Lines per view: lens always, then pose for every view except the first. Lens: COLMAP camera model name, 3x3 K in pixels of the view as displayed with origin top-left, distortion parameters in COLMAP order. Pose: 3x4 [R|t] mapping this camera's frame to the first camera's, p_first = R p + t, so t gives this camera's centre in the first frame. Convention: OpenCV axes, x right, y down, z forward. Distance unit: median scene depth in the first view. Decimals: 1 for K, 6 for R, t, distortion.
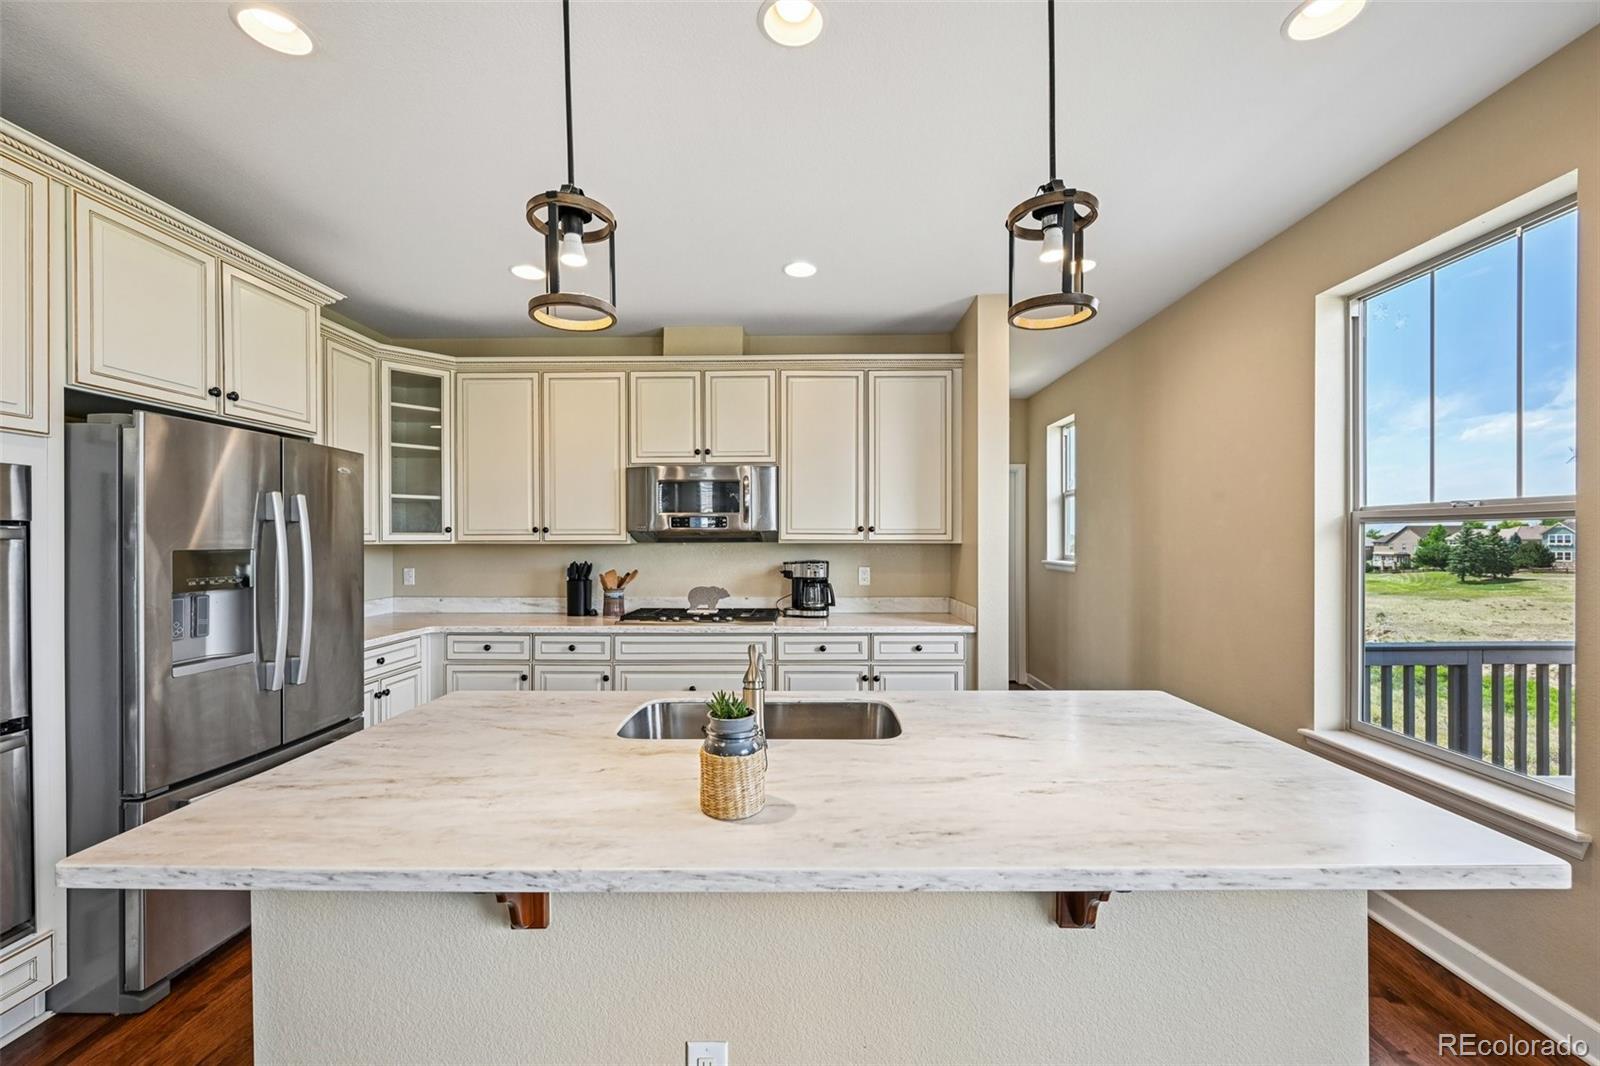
lens RADIAL K [[623.4, 0, 801.0], [0, 623.4, 542.3], [0, 0, 1]] dist [-0.002615, -0.000448]
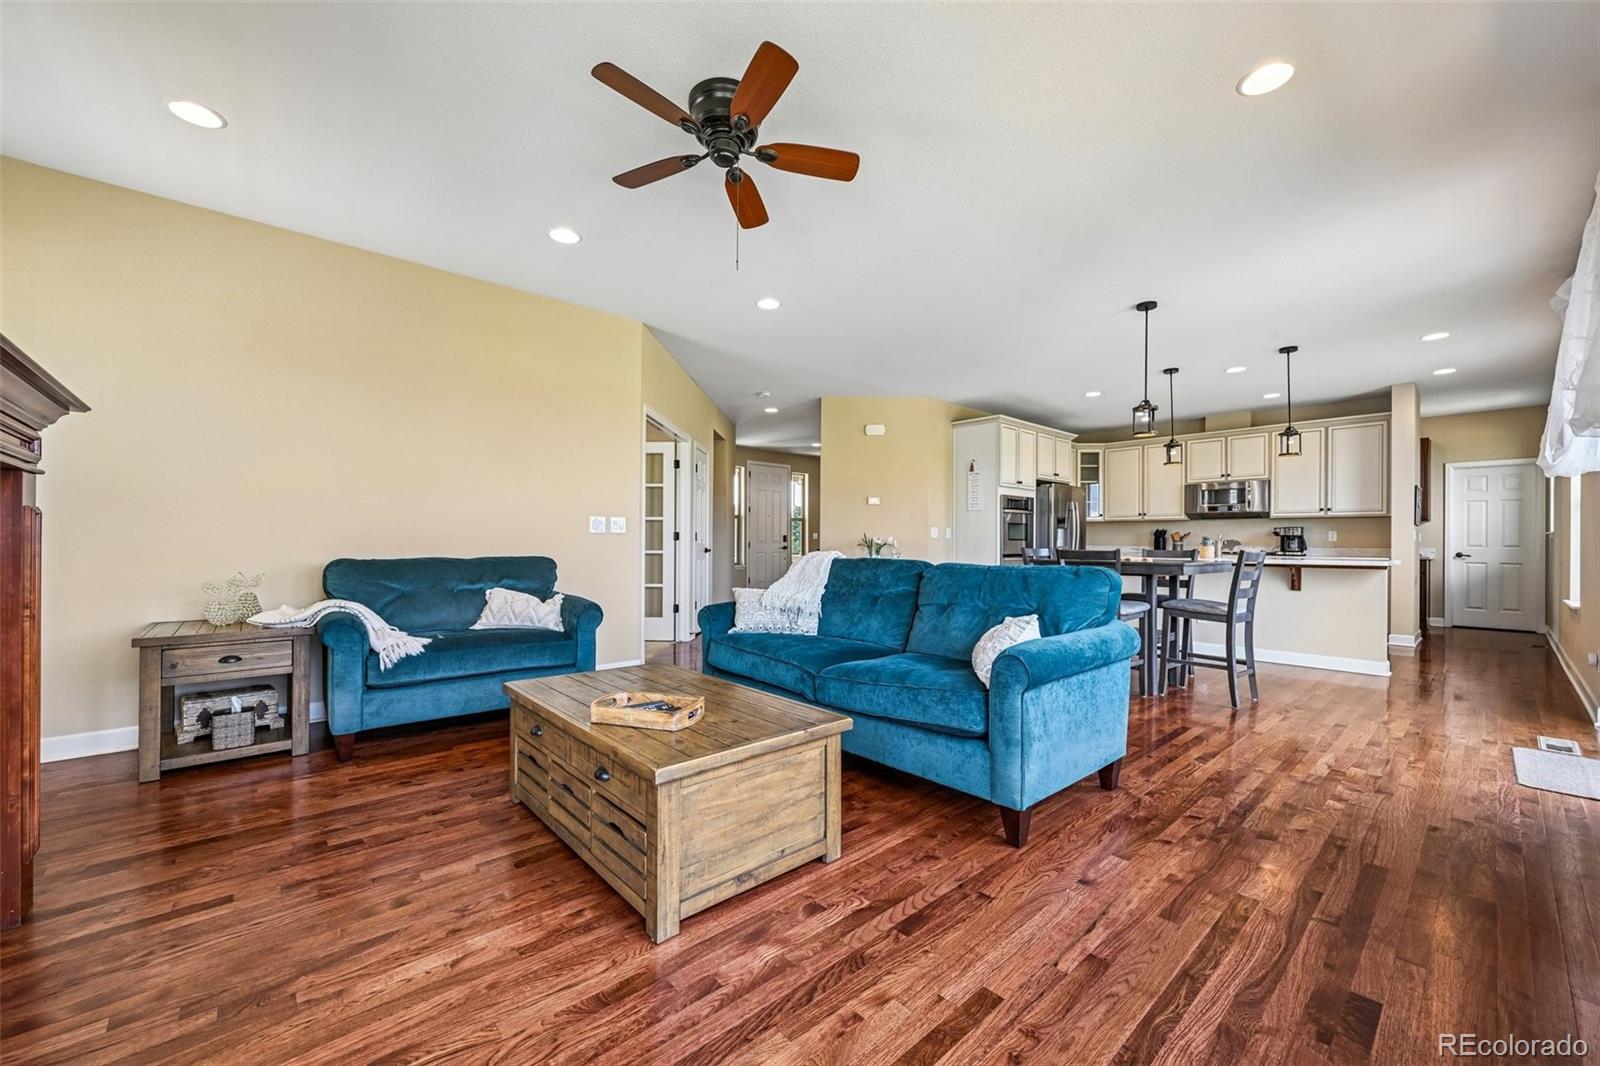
lens RADIAL K [[623.4, 0, 797.3], [0, 623.4, 544.2], [0, 0, 1]] dist [-0.002615, -0.000448]
pose [[0.675447, 0.009449, -0.737348, 0.430067], [-0.011781, 0.999929, 0.002022, 0.104005], [0.737314, 0.007321, 0.675510, -1.538614]]
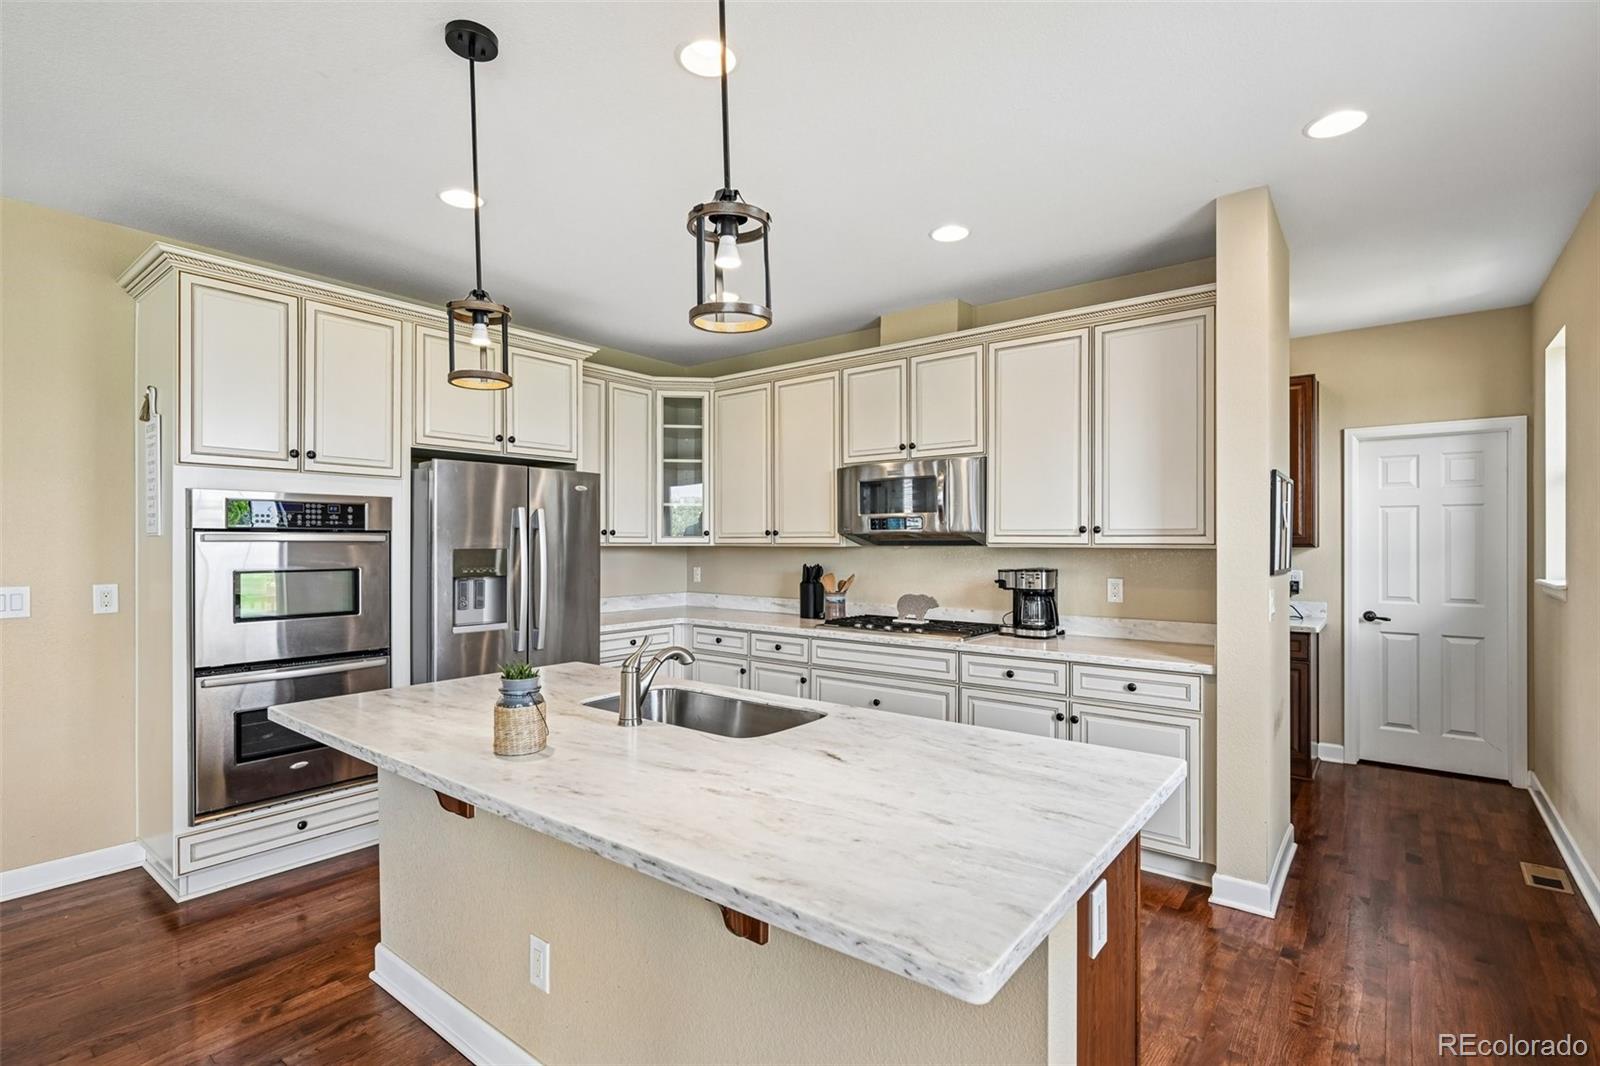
lens RADIAL K [[751.4, 0, 802.3], [0, 751.4, 539.1], [0, 0, 1]] dist [-0.002631, -0.000611]
pose [[0.795548, -0.000435, -0.605890, 0.397692], [-0.004149, 0.999972, -0.006165, -0.002003], [0.605876, 0.007419, 0.795525, 0.033047]]
